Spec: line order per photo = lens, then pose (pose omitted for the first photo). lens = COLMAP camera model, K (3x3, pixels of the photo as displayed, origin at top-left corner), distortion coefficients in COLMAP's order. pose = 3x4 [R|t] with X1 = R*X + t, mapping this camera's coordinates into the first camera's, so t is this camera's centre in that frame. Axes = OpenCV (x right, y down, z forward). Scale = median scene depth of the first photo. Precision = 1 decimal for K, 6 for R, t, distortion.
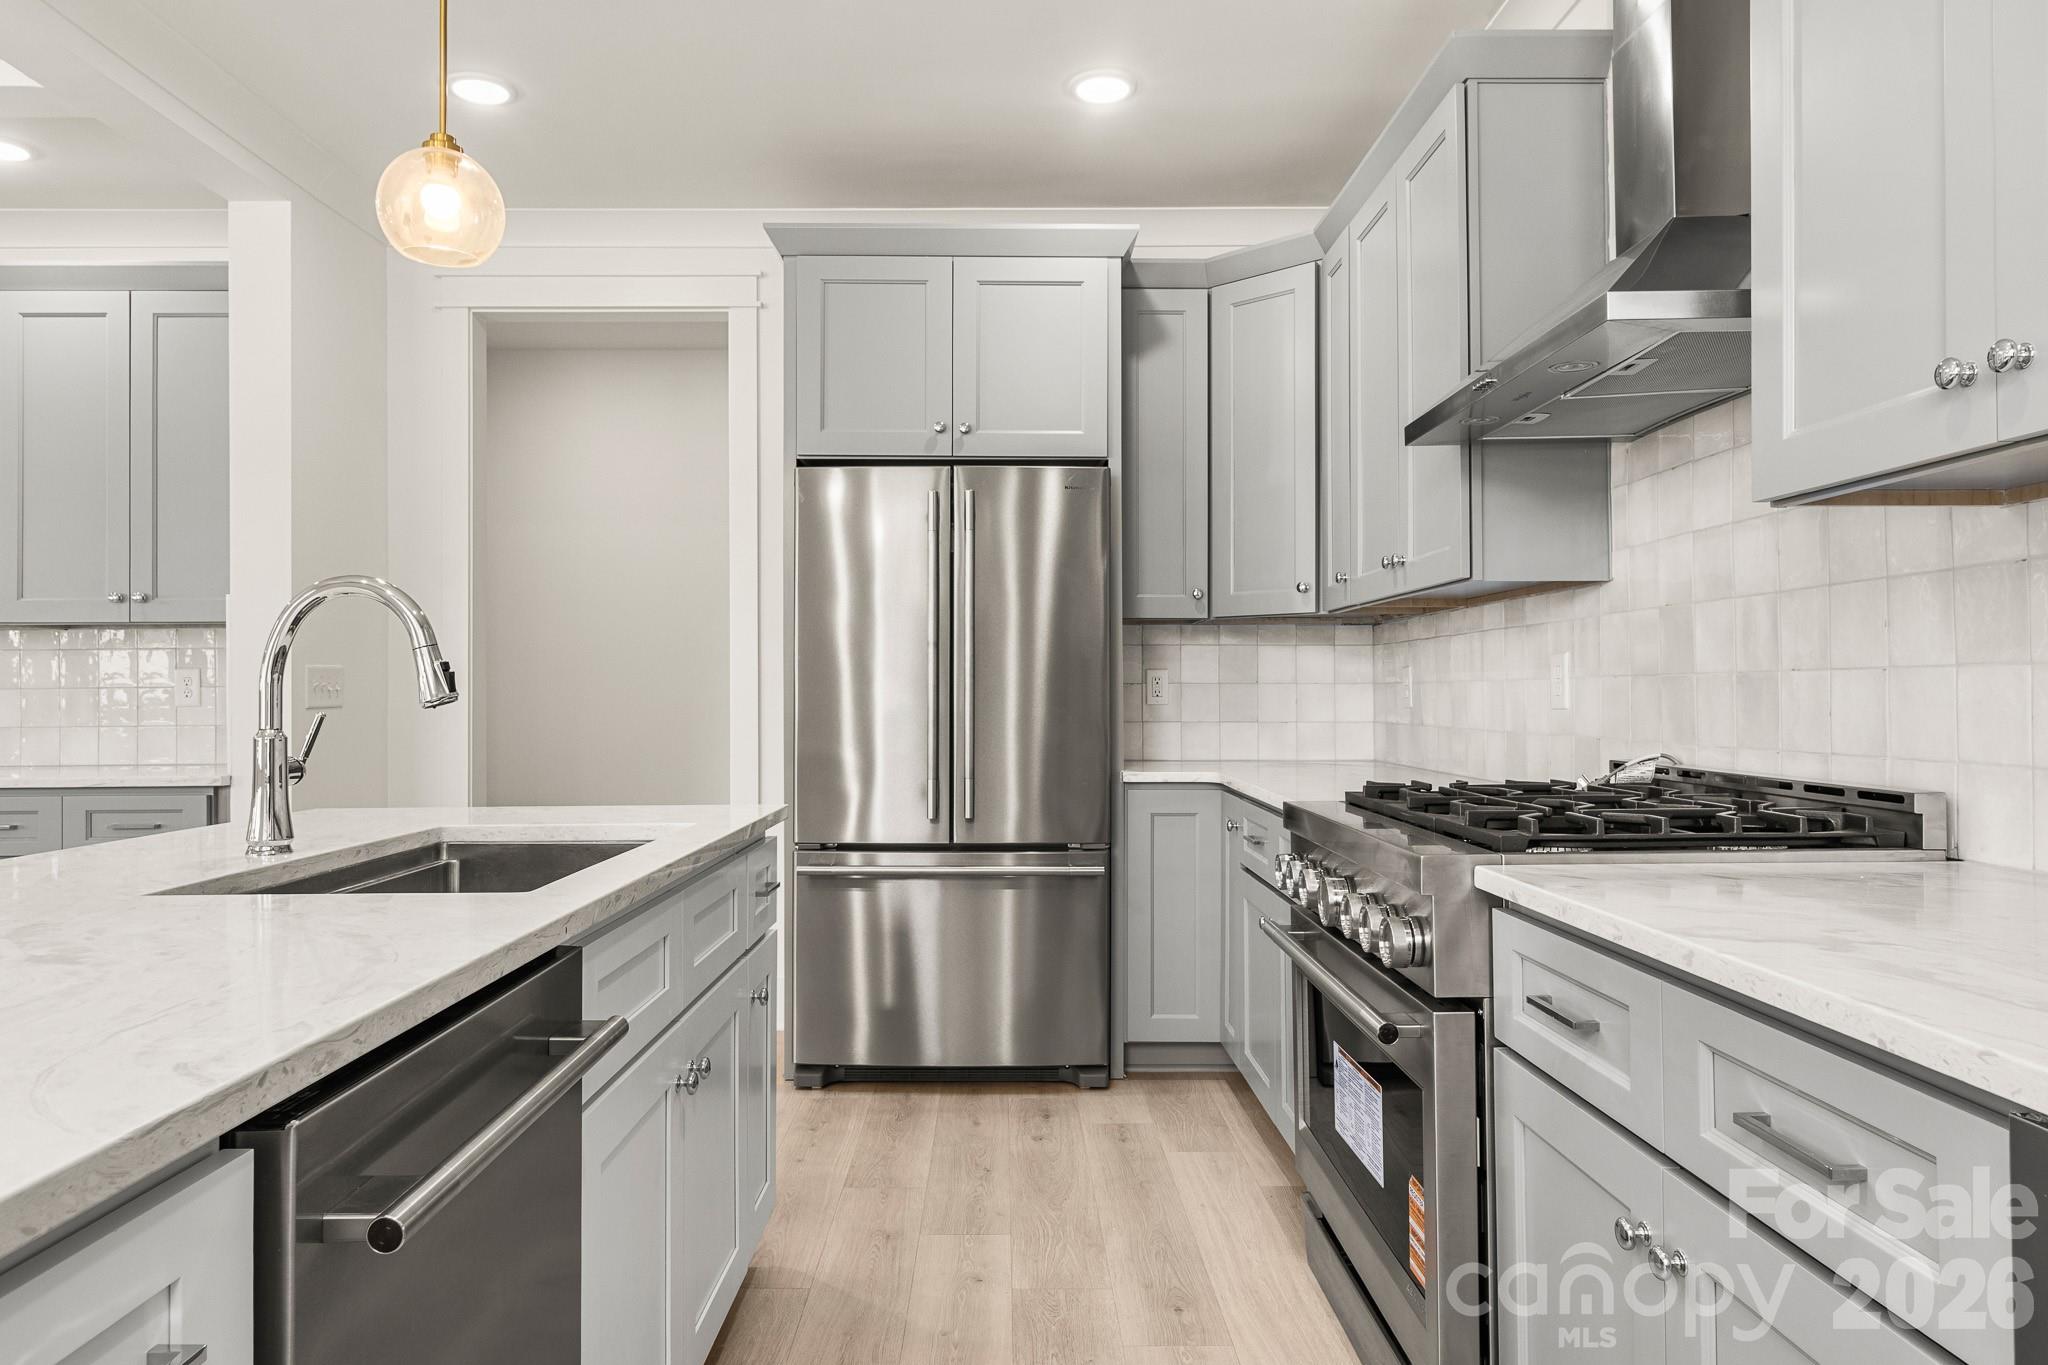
lens RADIAL K [[1323.7, 0, 1009.2], [0, 1323.7, 676.5], [0, 0, 1]] dist [-0.007347, 0.008664]
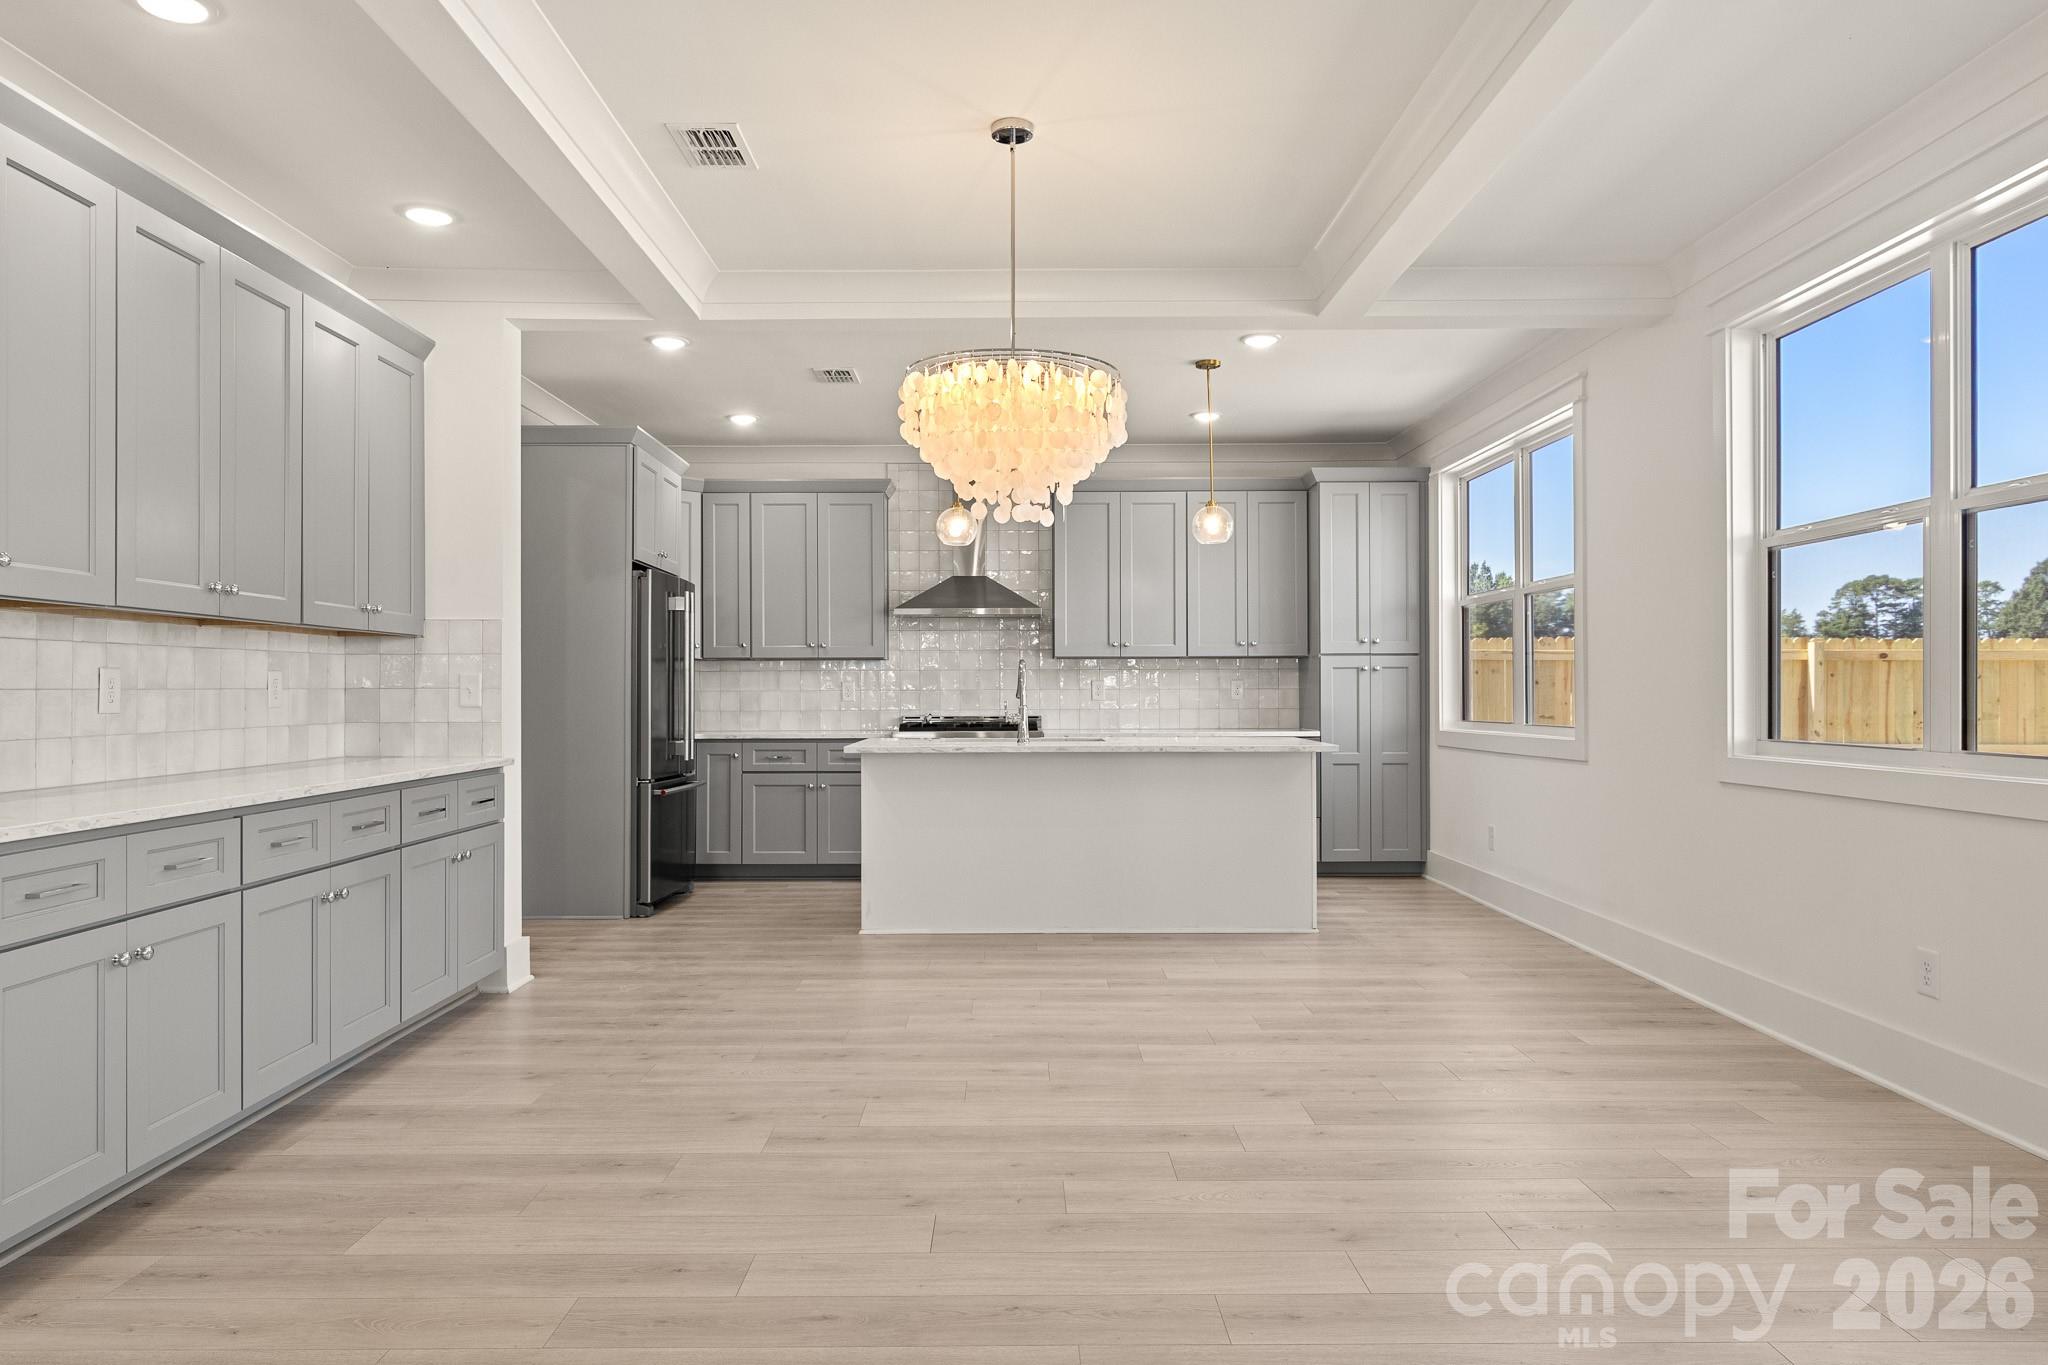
lens RADIAL K [[1323.7, 0, 1053.3], [0, 1323.7, 673.7], [0, 0, 1]] dist [-0.007347, 0.008664]
pose [[-0.017201, 0.019433, 0.999663, -2.139290], [-0.009020, 0.999767, -0.019591, 0.014385], [-0.999811, -0.009354, -0.017021, 0.528285]]
